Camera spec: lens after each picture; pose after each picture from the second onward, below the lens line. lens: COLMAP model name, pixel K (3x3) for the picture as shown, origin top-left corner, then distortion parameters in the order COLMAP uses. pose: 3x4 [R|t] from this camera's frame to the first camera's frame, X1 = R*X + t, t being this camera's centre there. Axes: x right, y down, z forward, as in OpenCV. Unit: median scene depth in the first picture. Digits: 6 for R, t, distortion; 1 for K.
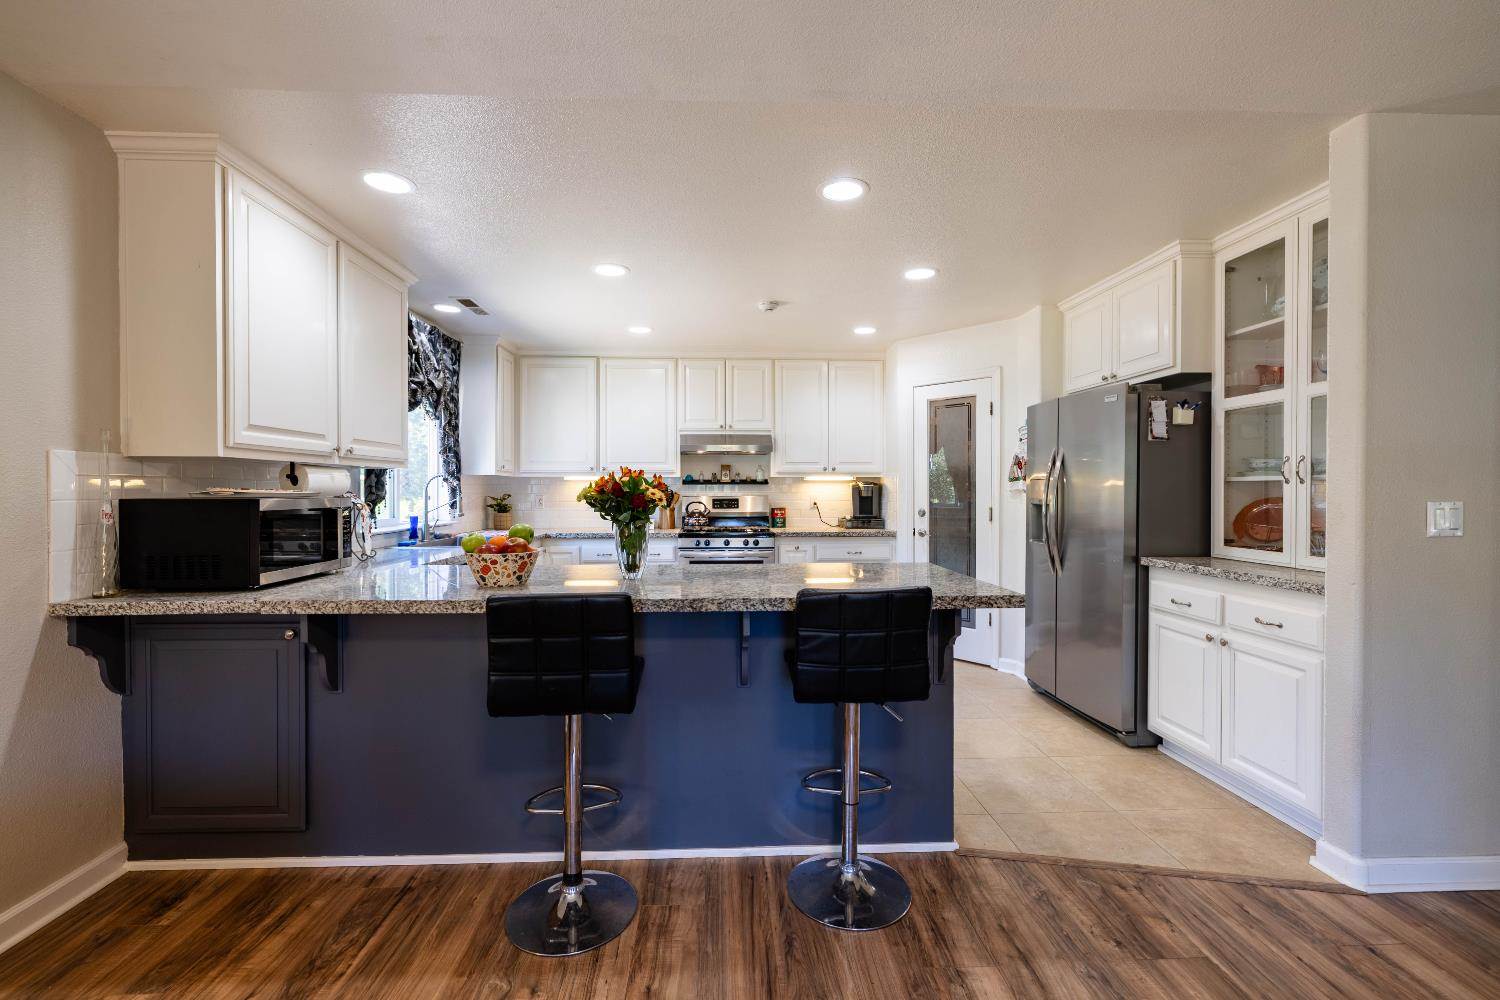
lens RADIAL K [[628.4, 0, 741.7], [0, 628.4, 496.8], [0, 0, 1]] dist [-0.000653, 0.001220]
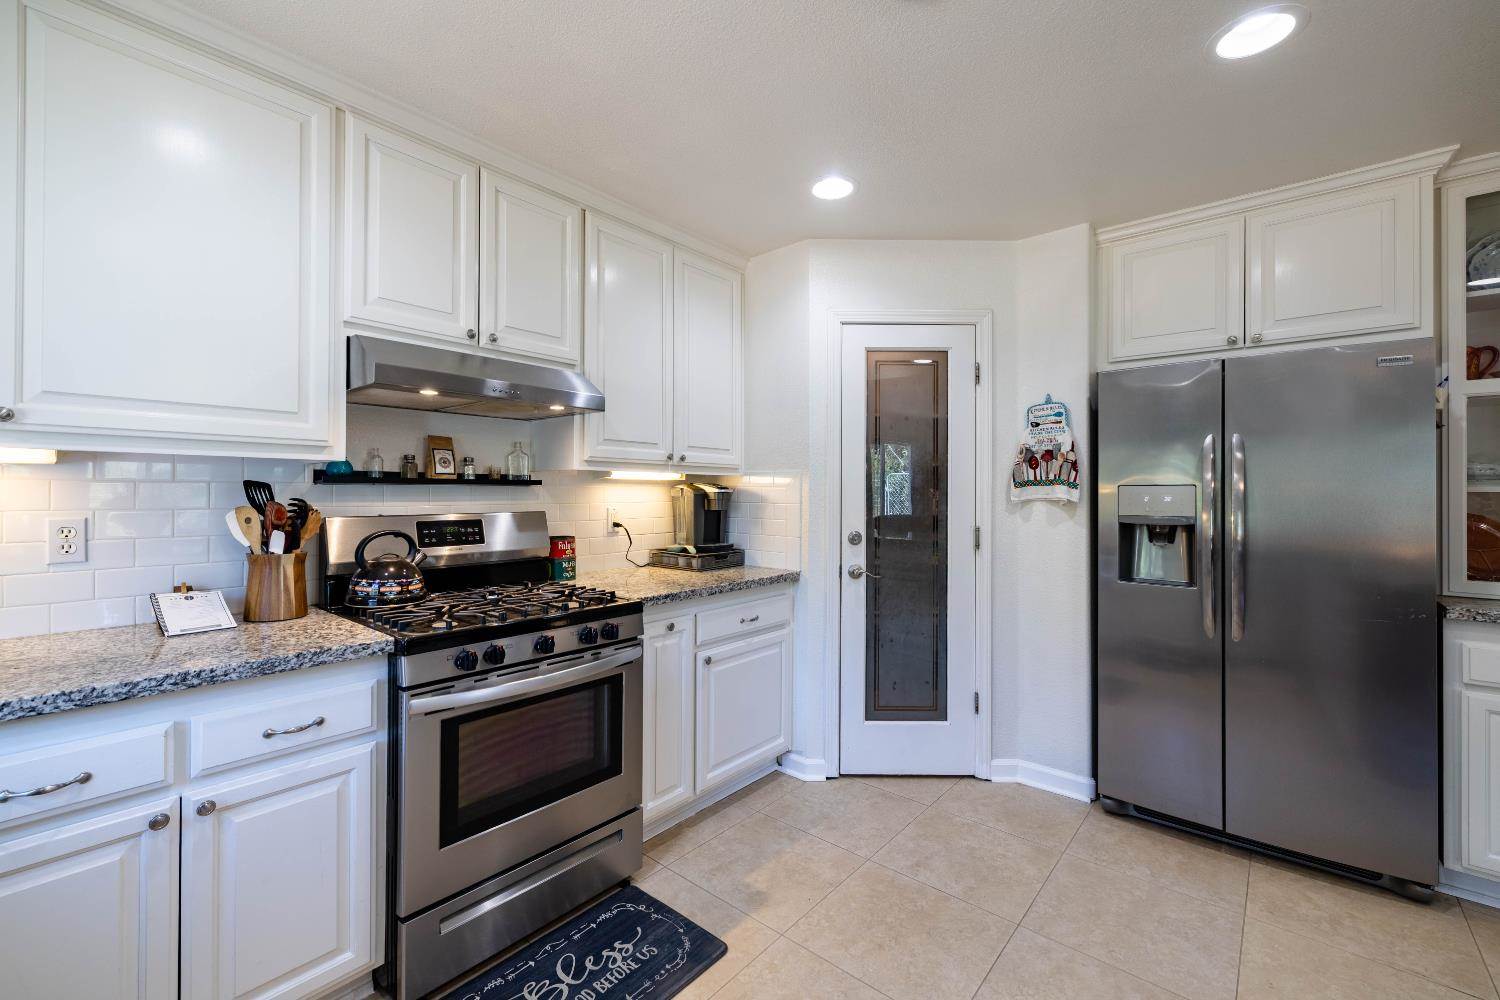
lens RADIAL K [[628.4, 0, 737.9], [0, 628.4, 489.1], [0, 0, 1]] dist [-0.000653, 0.001220]
pose [[0.687864, 0.008806, 0.725786, -0.269496], [0.003183, 0.999880, -0.015148, -0.014818], [-0.725833, 0.012730, 0.687753, 0.839705]]
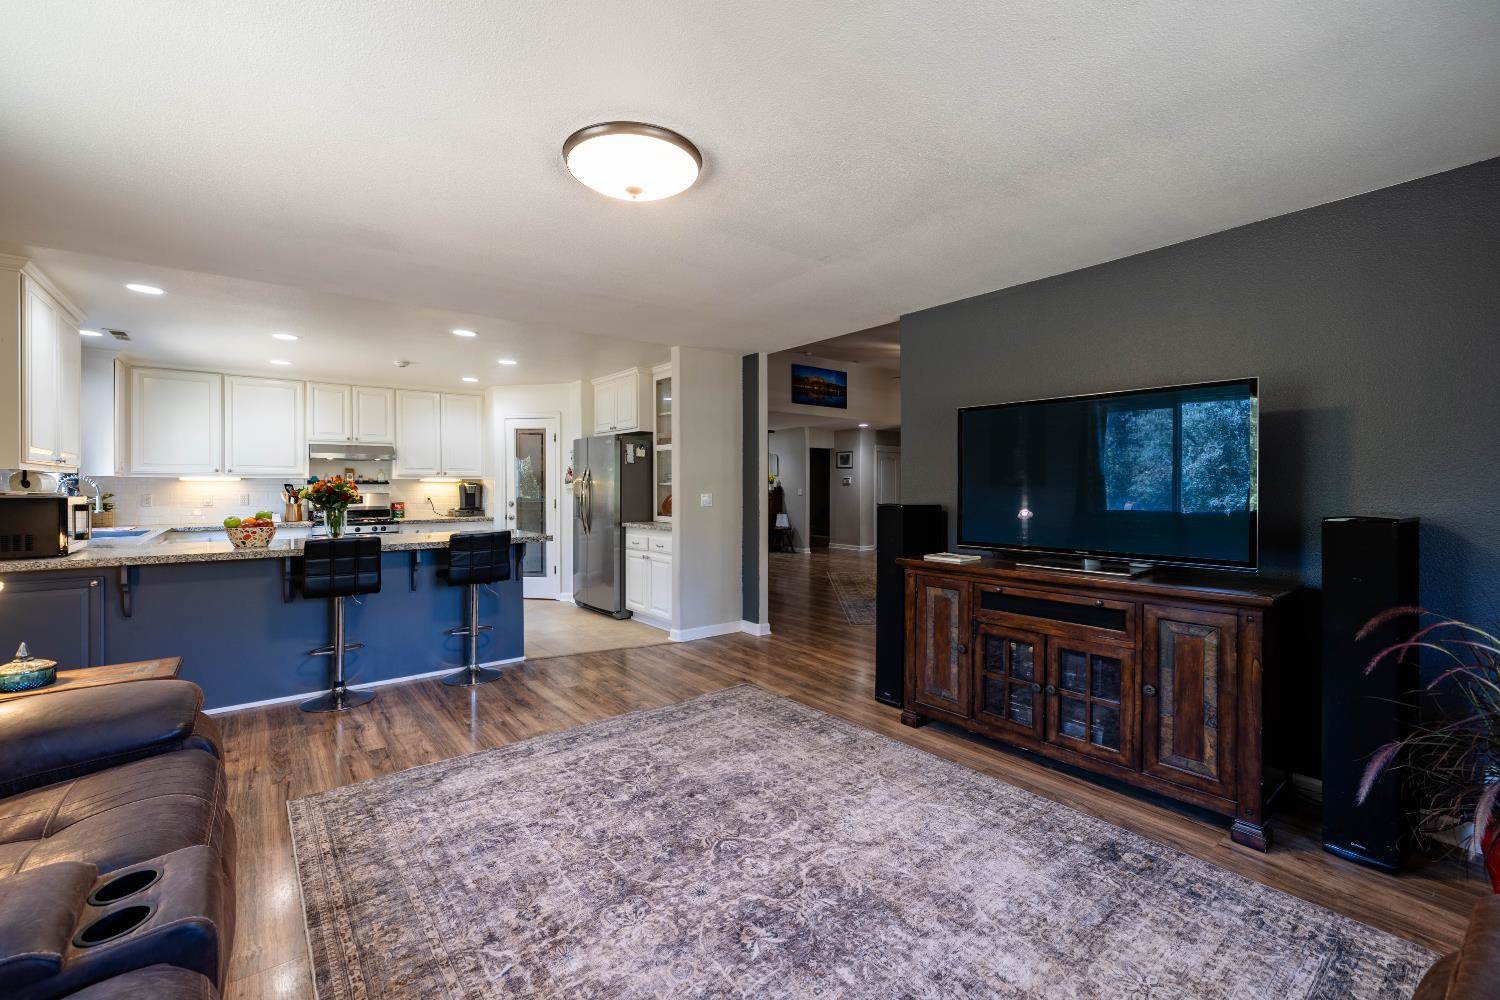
lens RADIAL K [[628.4, 0, 736.5], [0, 628.4, 490.9], [0, 0, 1]] dist [-0.000653, 0.001220]
pose [[0.817760, -0.005112, 0.575537, -0.165259], [0.007236, 0.999973, -0.001399, 0.000558], [-0.575515, 0.005309, 0.817774, -0.649053]]
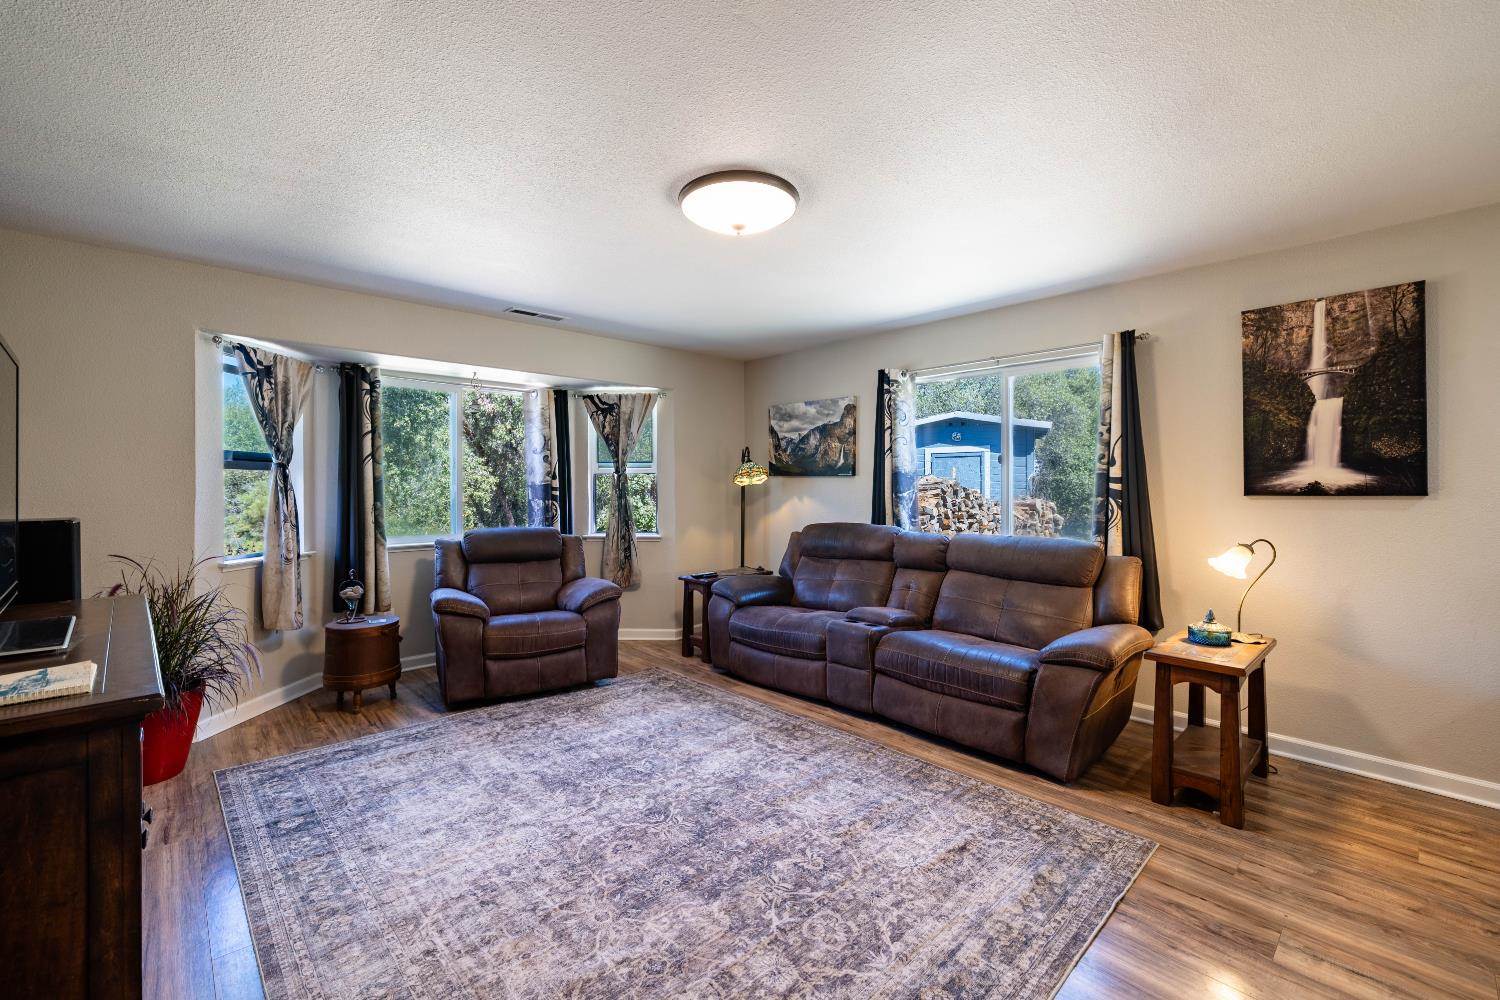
lens RADIAL K [[628.4, 0, 735.2], [0, 628.4, 489.6], [0, 0, 1]] dist [-0.000653, 0.001220]
pose [[-0.766426, 0.004072, -0.642320, 0.502817], [-0.005869, 0.999894, 0.013342, -0.011474], [0.642306, 0.013996, -0.766320, 0.358665]]
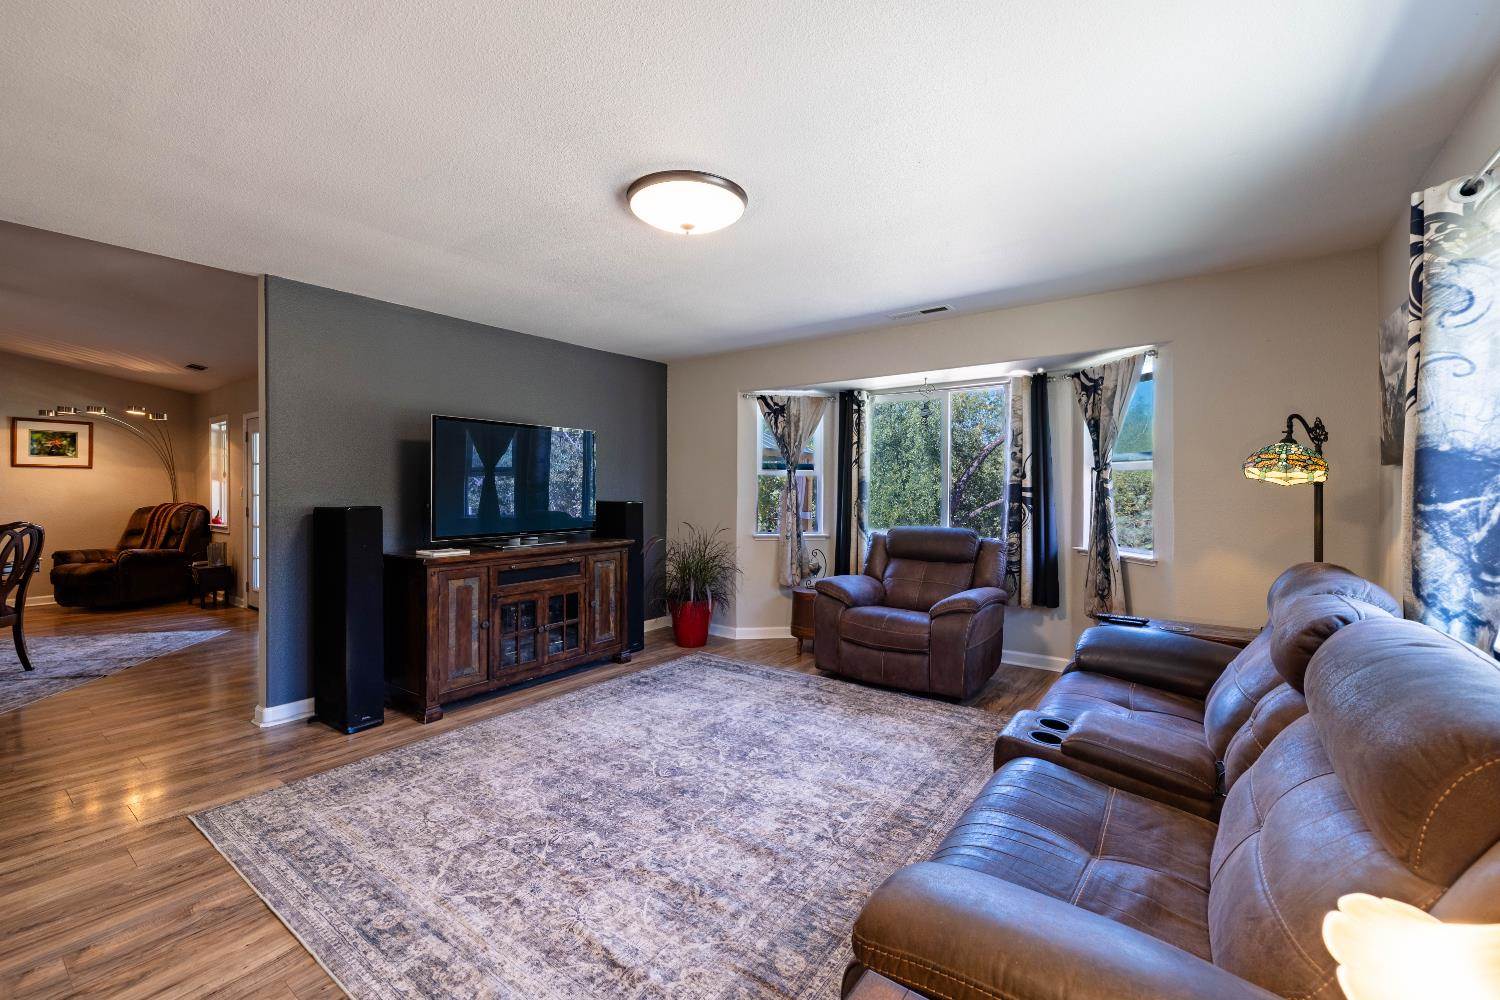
lens RADIAL K [[628.4, 0, 735.8], [0, 628.4, 489.9], [0, 0, 1]] dist [-0.000653, 0.001220]
pose [[-0.769402, -0.003374, 0.638756, -0.364838], [0.005292, 0.999918, 0.011656, -0.008649], [-0.638743, 0.012349, -0.769321, 0.332165]]
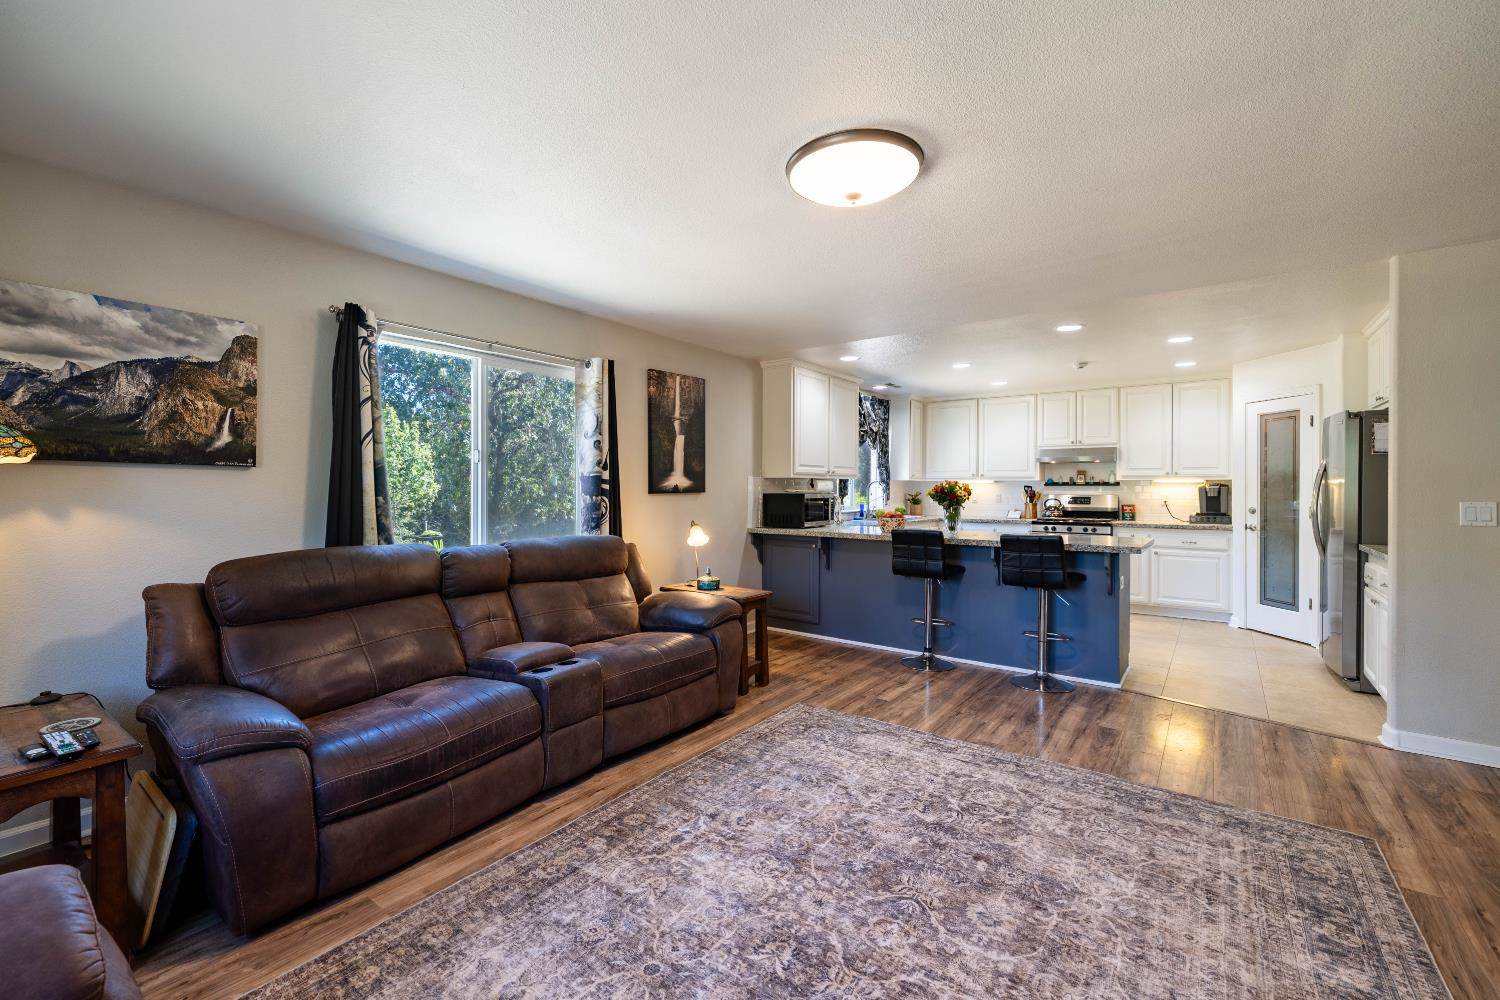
lens RADIAL K [[628.4, 0, 735.0], [0, 628.4, 491.2], [0, 0, 1]] dist [-0.000653, 0.001220]
pose [[0.766360, 0.005434, -0.642388, 0.372596], [-0.008641, 0.999961, -0.001851, -0.000411], [0.642353, 0.006970, 0.766377, -0.642262]]
